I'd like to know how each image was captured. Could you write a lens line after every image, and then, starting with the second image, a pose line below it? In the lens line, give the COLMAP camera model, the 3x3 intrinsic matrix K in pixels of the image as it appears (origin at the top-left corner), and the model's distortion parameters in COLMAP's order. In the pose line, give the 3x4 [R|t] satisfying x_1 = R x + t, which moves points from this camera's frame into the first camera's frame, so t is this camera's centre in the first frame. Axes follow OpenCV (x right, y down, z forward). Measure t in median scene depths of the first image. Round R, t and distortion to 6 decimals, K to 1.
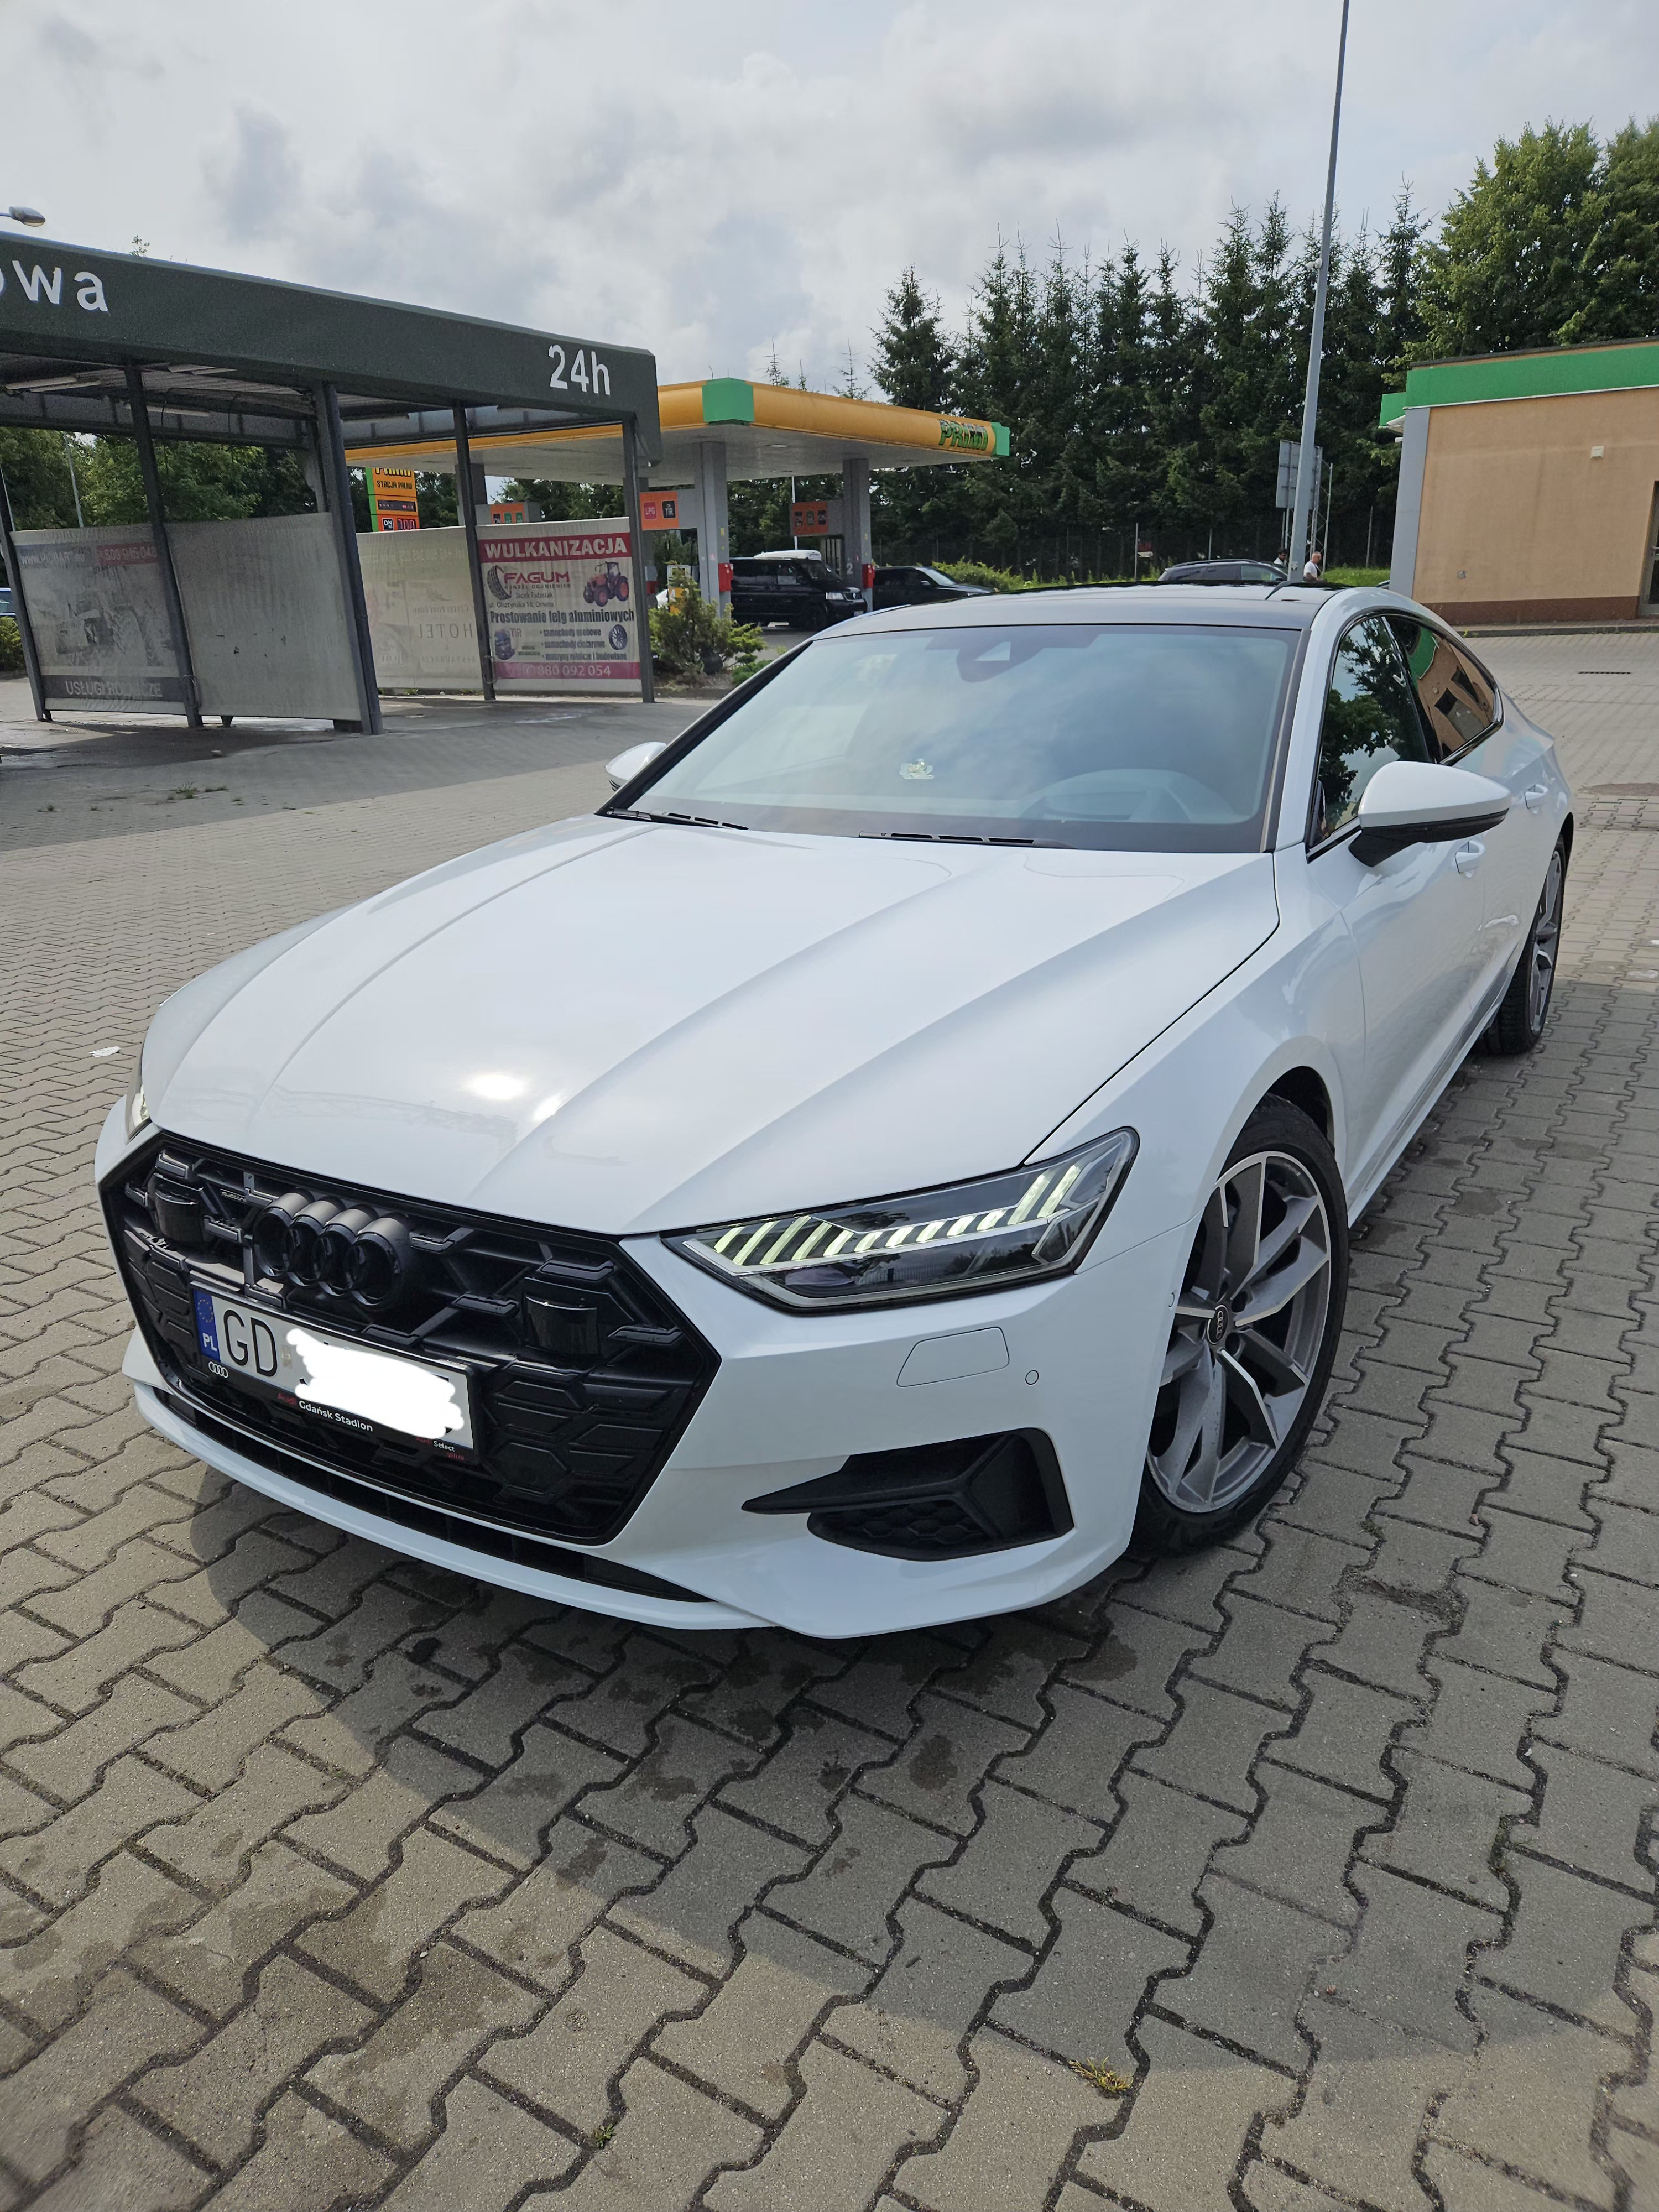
lens RADIAL K [[1514.3, 0, 821.3], [0, 1514.3, 1102.5], [0, 0, 1]] dist [0.081776, -0.071836]
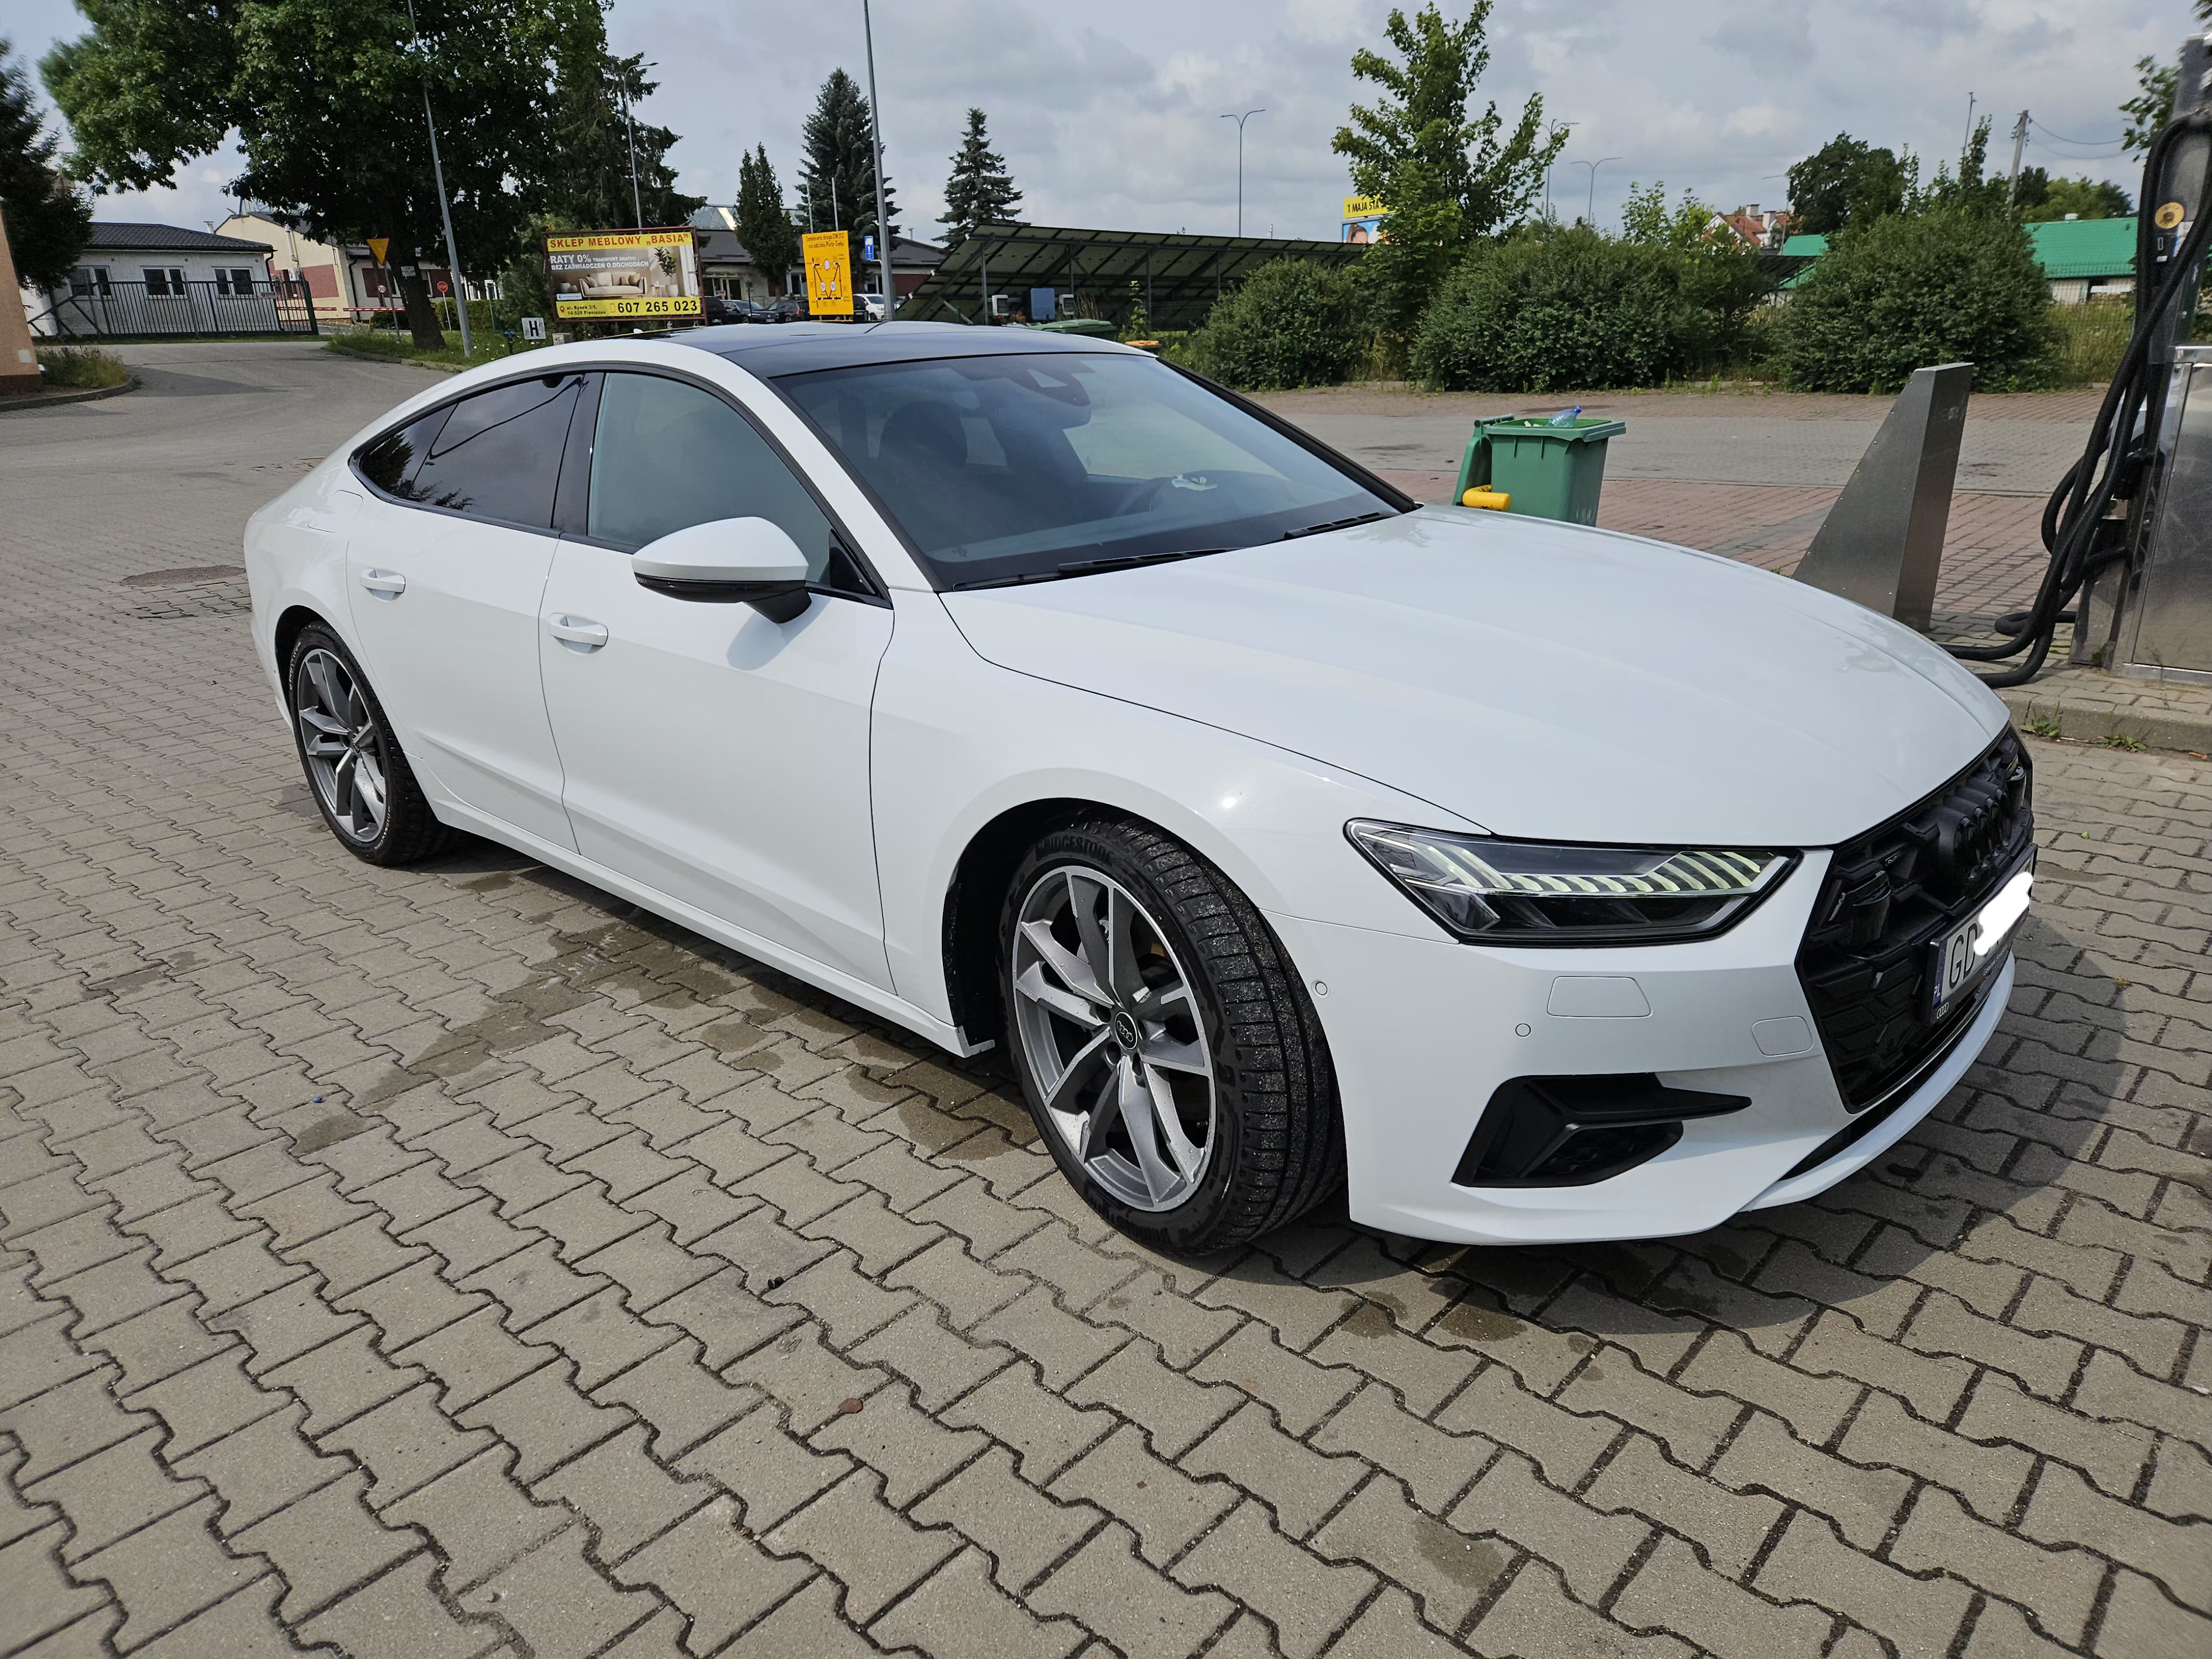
lens RADIAL K [[1514.3, 0, 1103.0], [0, 1514.3, 836.6], [0, 0, 1]] dist [0.081776, -0.071836]
pose [[0.168089, -0.294809, 0.940656, -0.105046], [0.330989, 0.915714, 0.227846, -0.026670], [-0.928543, 0.273048, 0.251500, 0.089767]]
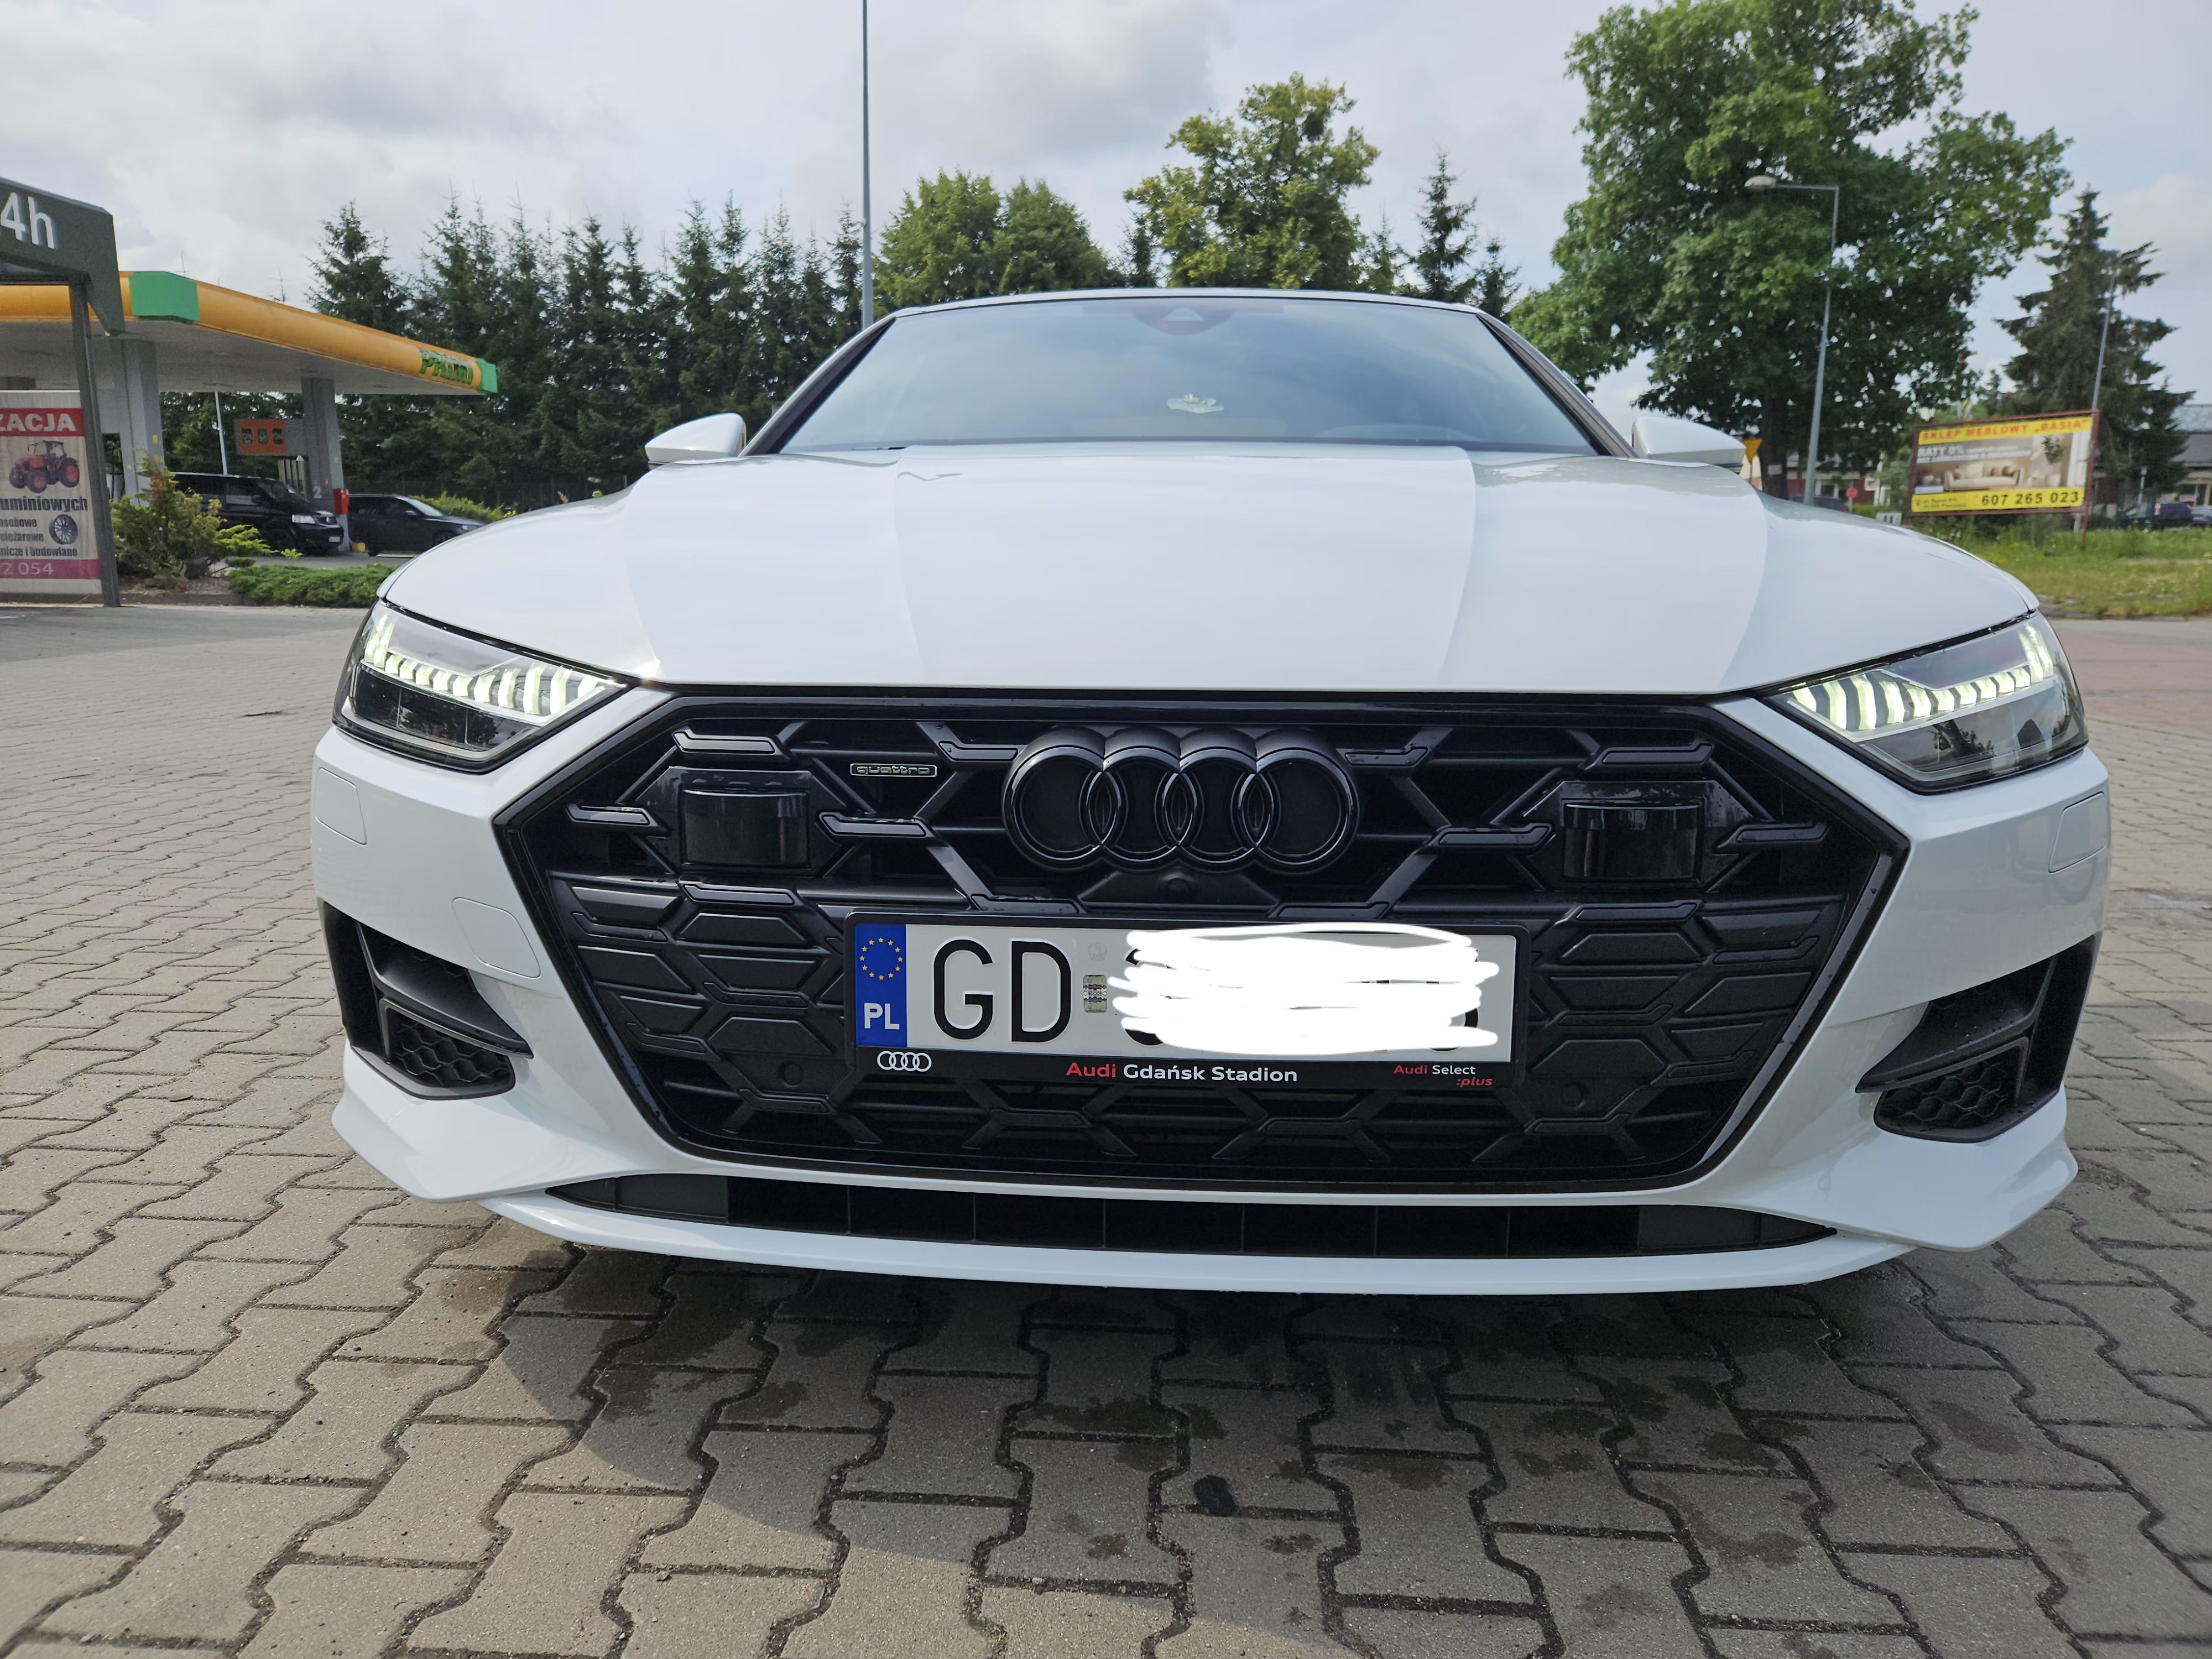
lens RADIAL K [[1514.3, 0, 1089.8], [0, 1514.3, 829.1], [0, 0, 1]] dist [0.081776, -0.071836]
pose [[0.873639, -0.049805, 0.484018, -0.043895], [0.120979, 0.985744, -0.116932, 0.011869], [-0.471294, 0.160712, 0.867210, 0.033261]]
